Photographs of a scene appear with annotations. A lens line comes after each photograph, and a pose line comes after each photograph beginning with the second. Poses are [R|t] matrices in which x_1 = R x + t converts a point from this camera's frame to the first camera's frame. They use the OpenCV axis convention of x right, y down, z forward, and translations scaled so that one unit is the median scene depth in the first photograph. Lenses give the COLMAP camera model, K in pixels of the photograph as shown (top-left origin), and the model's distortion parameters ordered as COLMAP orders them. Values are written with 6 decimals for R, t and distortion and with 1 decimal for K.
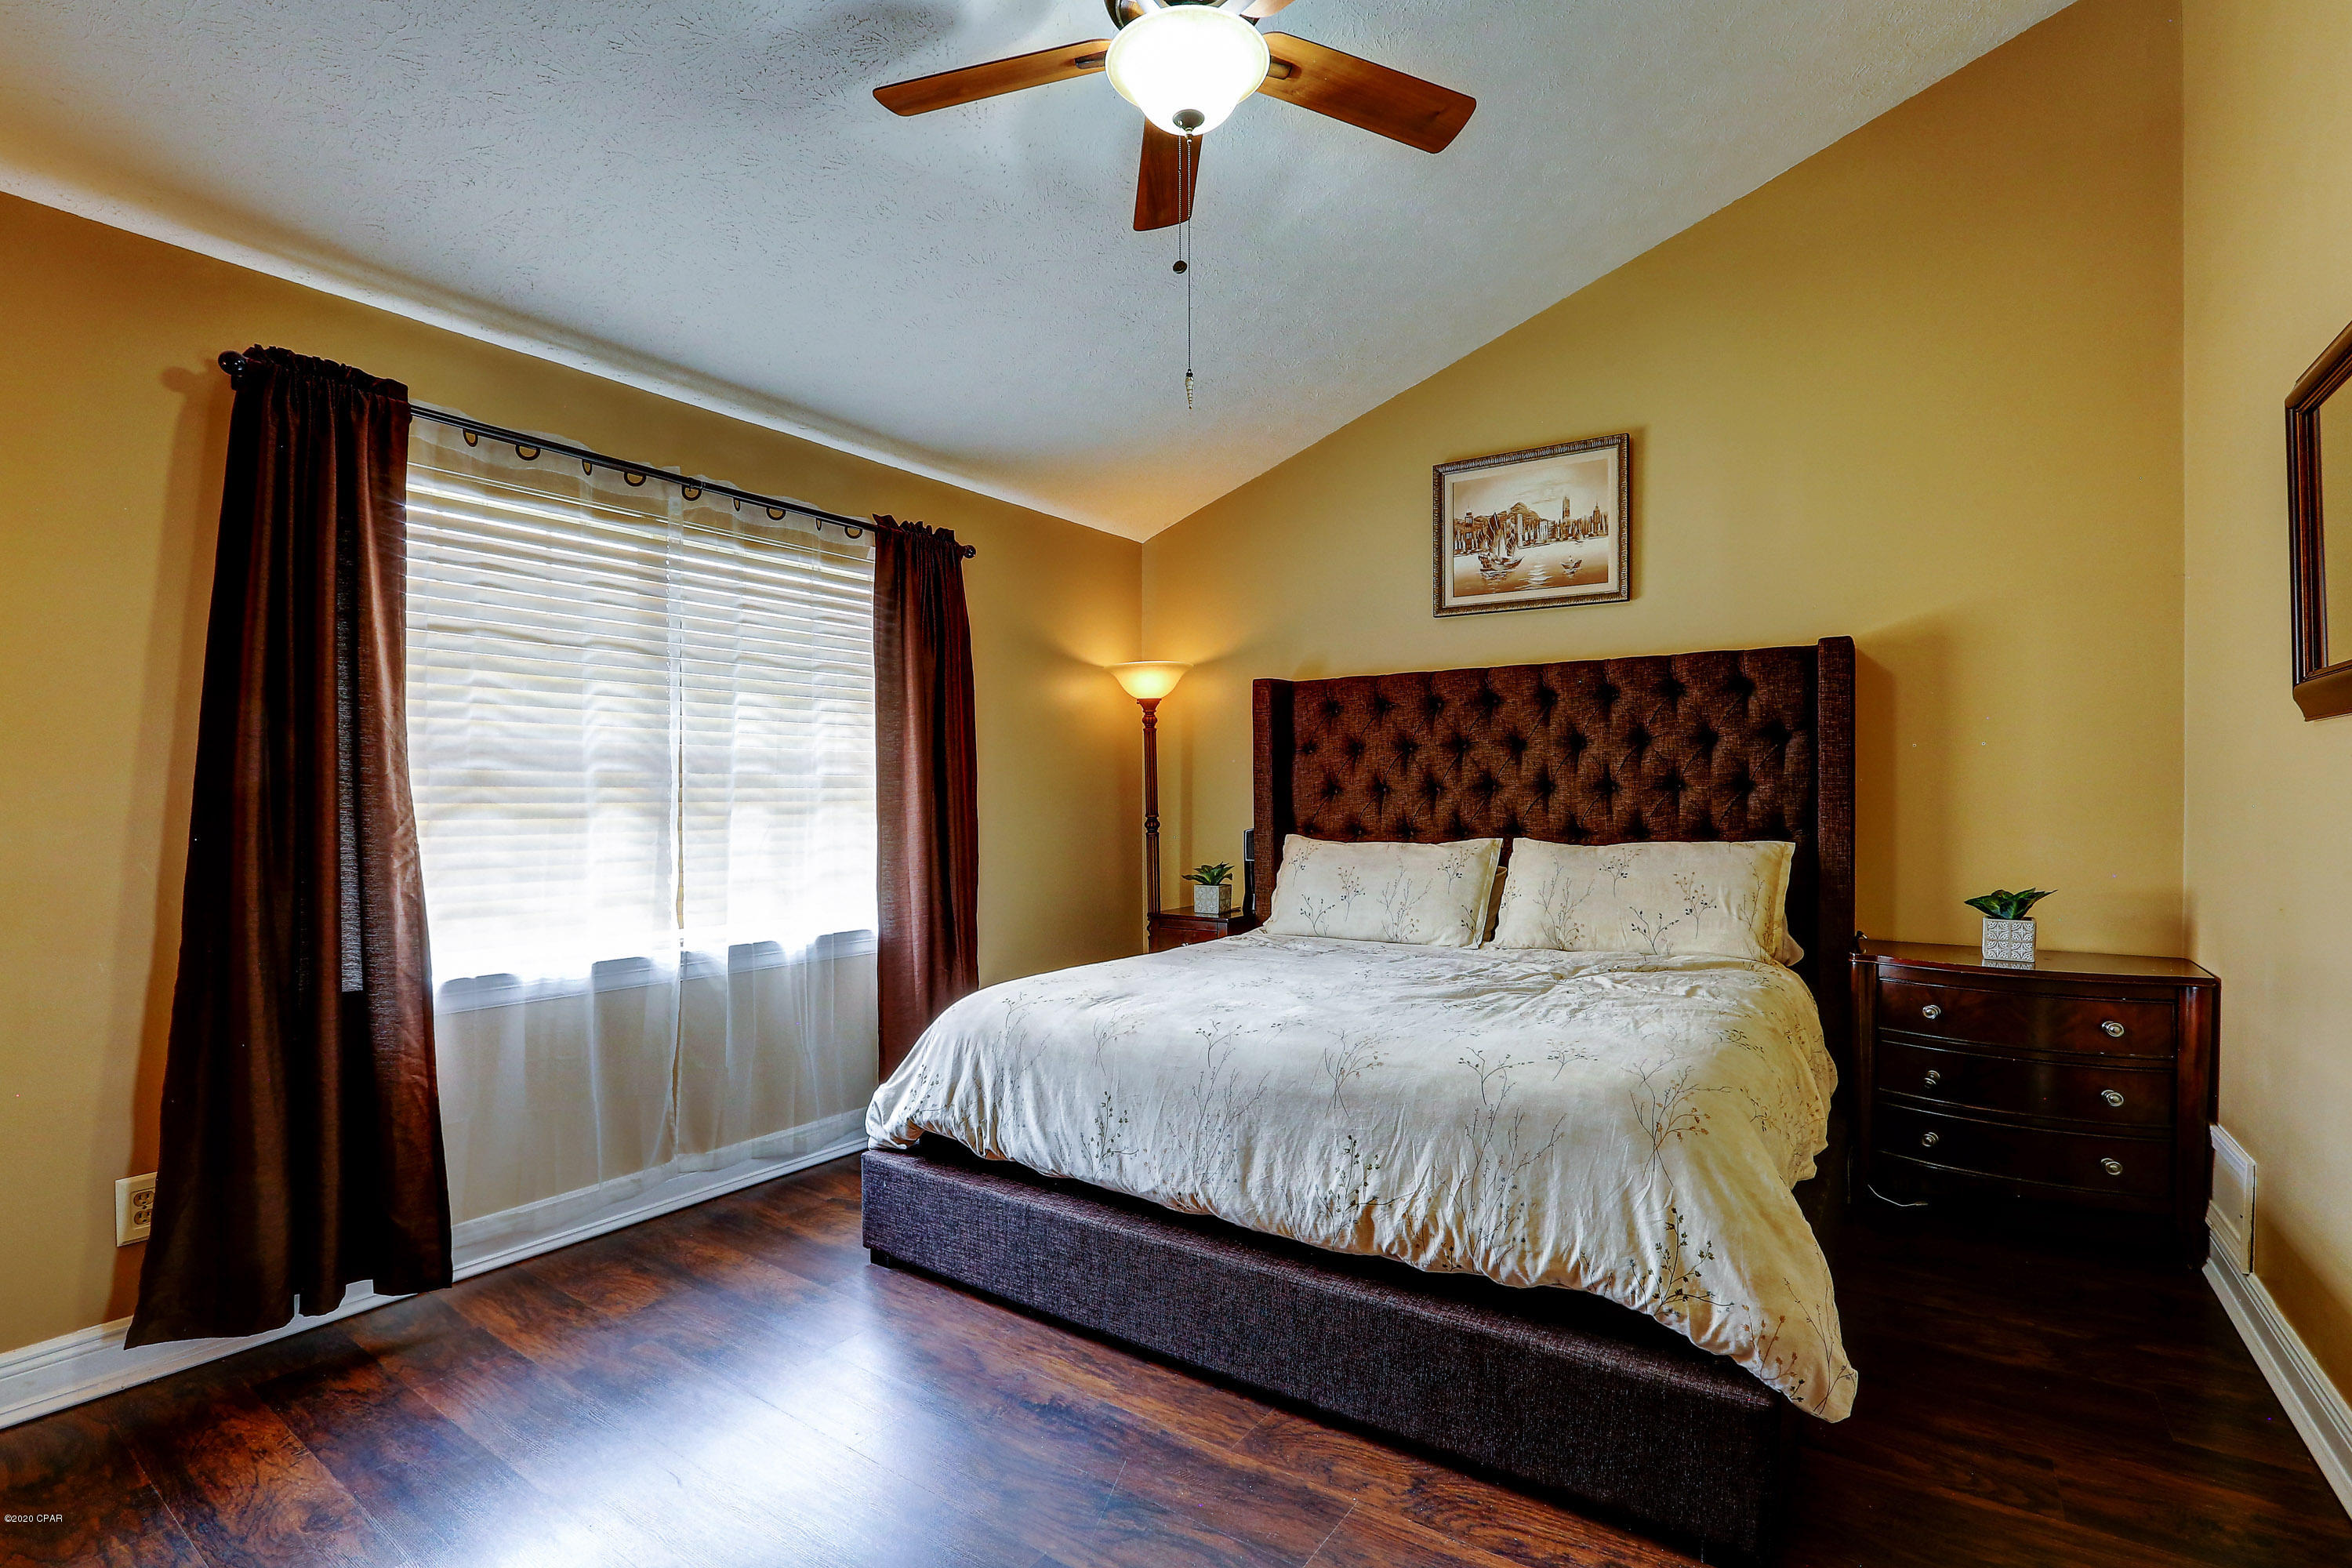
lens RADIAL K [[1086.0, 0, 1174.8], [0, 1086.0, 789.9], [0, 0, 1]] dist [-0.053048, 0.020159]
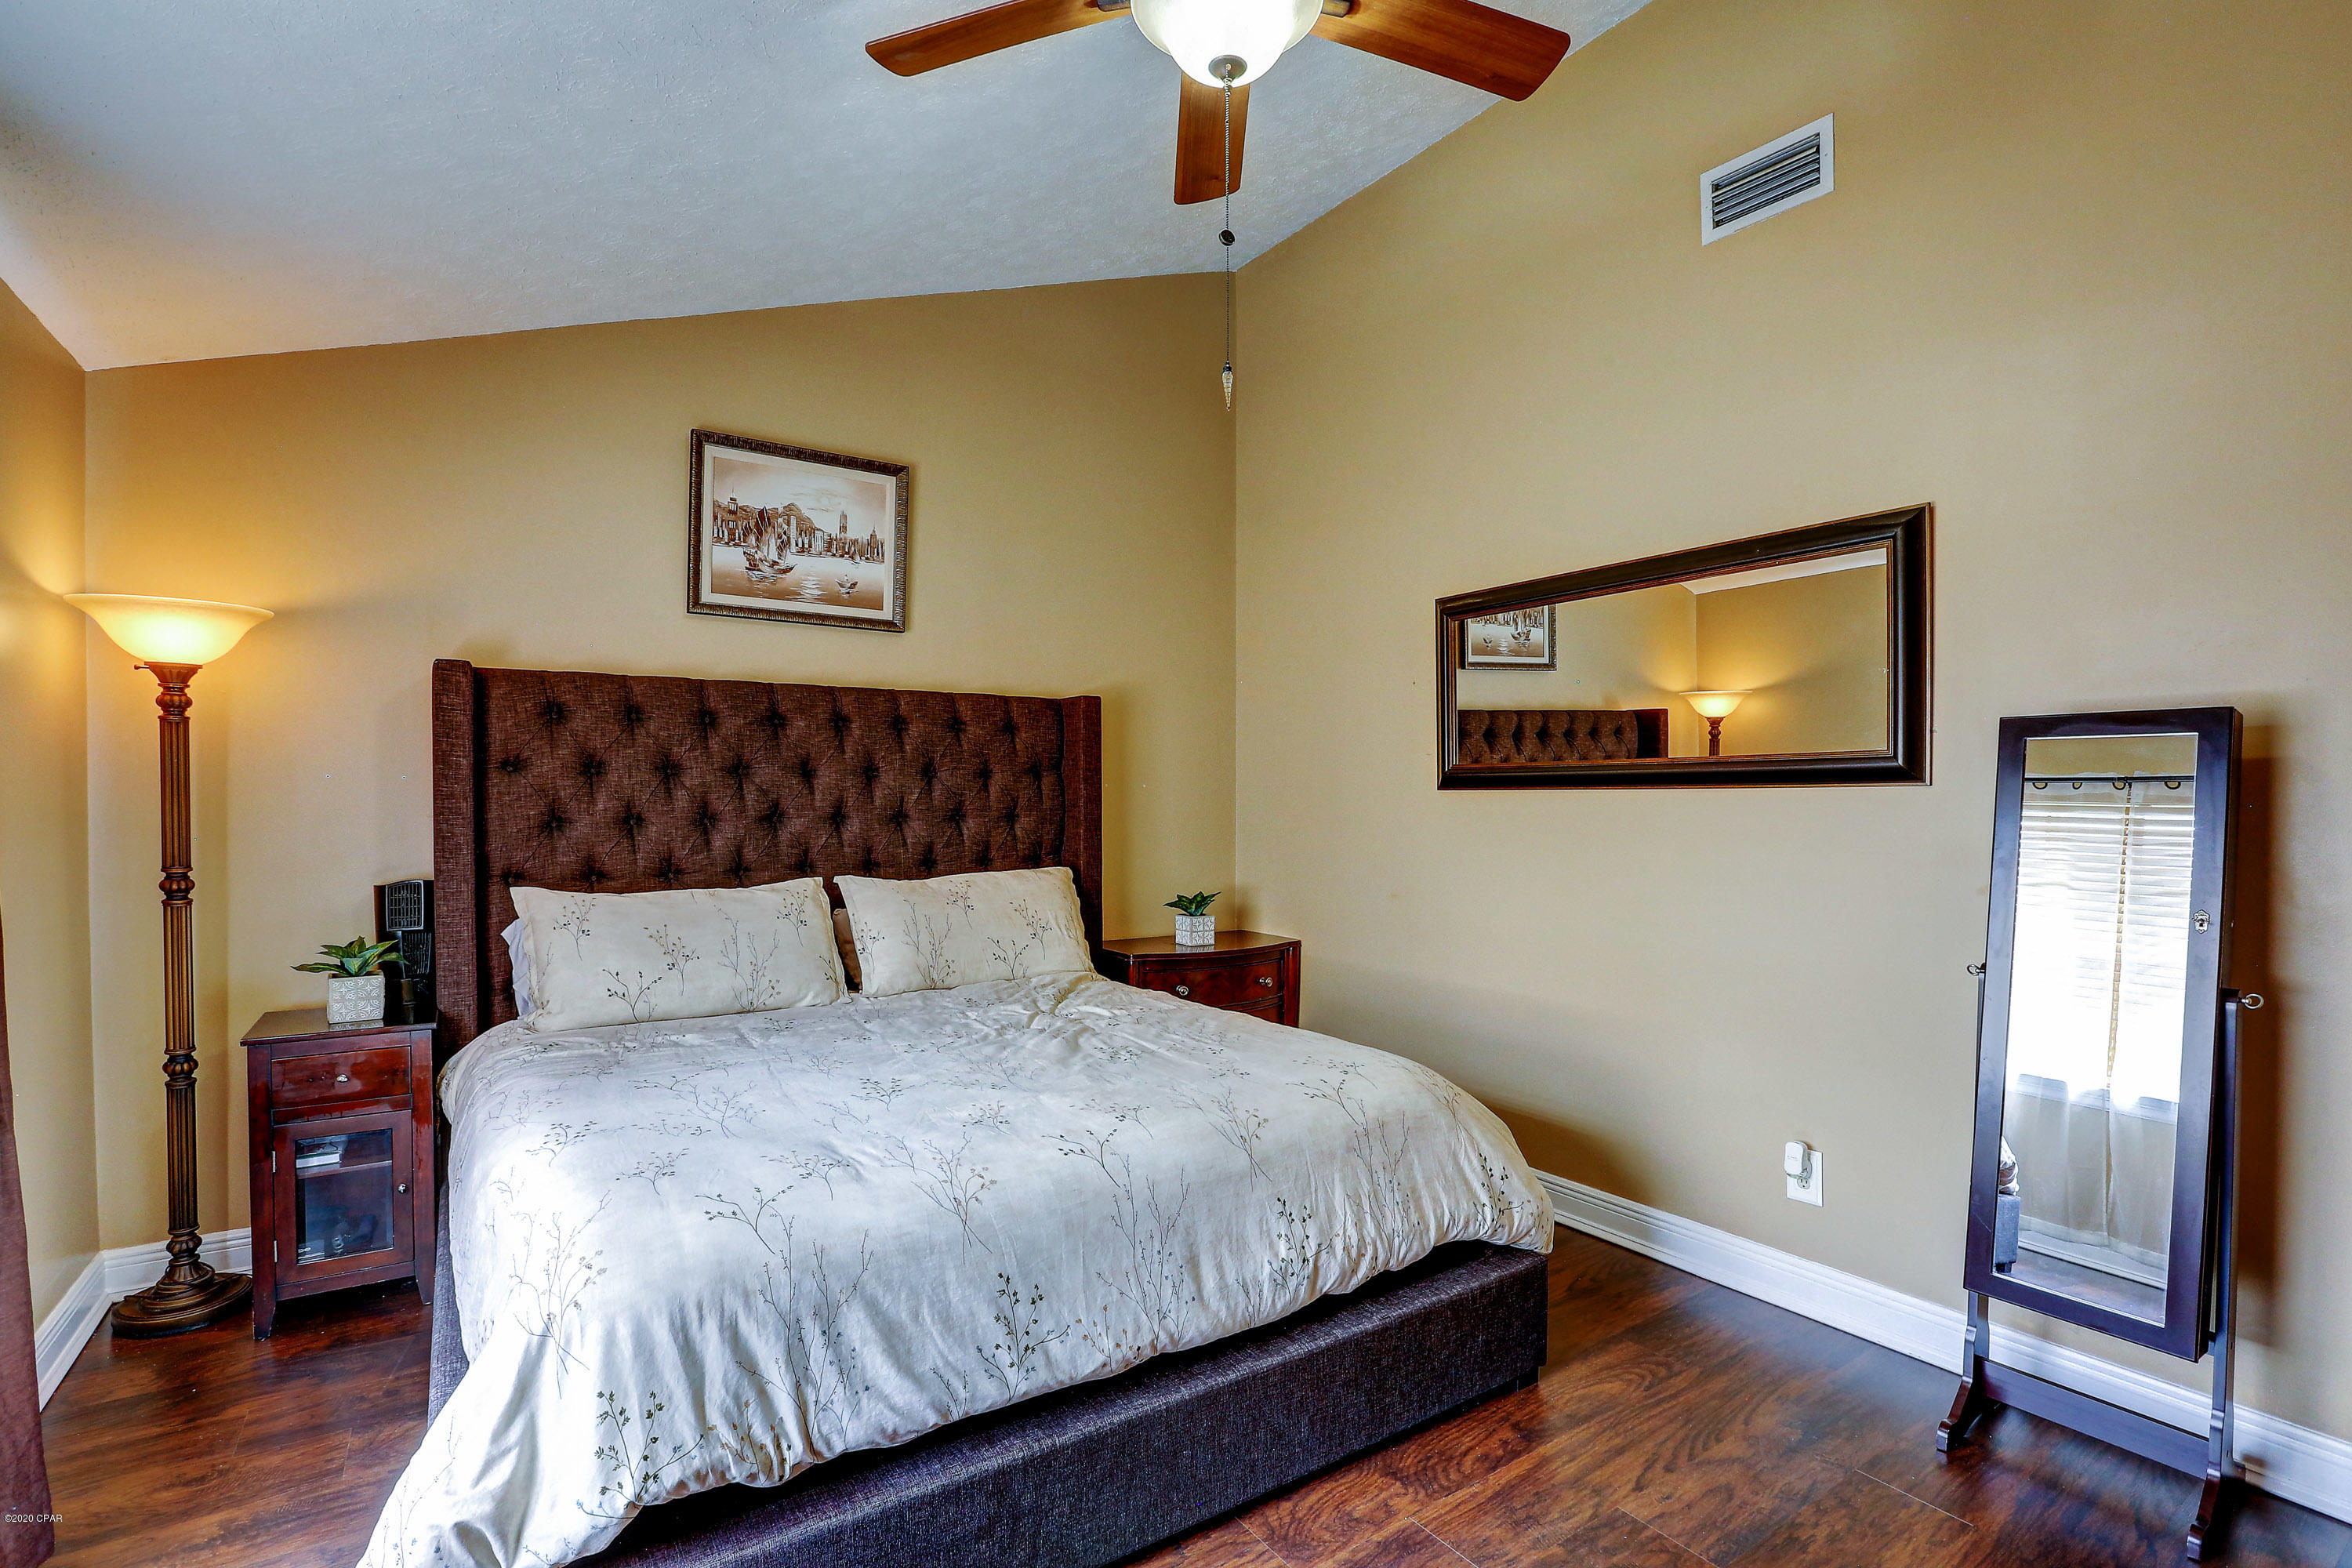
lens RADIAL K [[1086.0, 0, 1178.7], [0, 1086.0, 794.1], [0, 0, 1]] dist [-0.053048, 0.020159]
pose [[0.366455, 0.005809, 0.930418, -0.473040], [-0.010975, 0.999938, -0.001921, -0.028697], [-0.930371, -0.009507, 0.366496, 0.431009]]
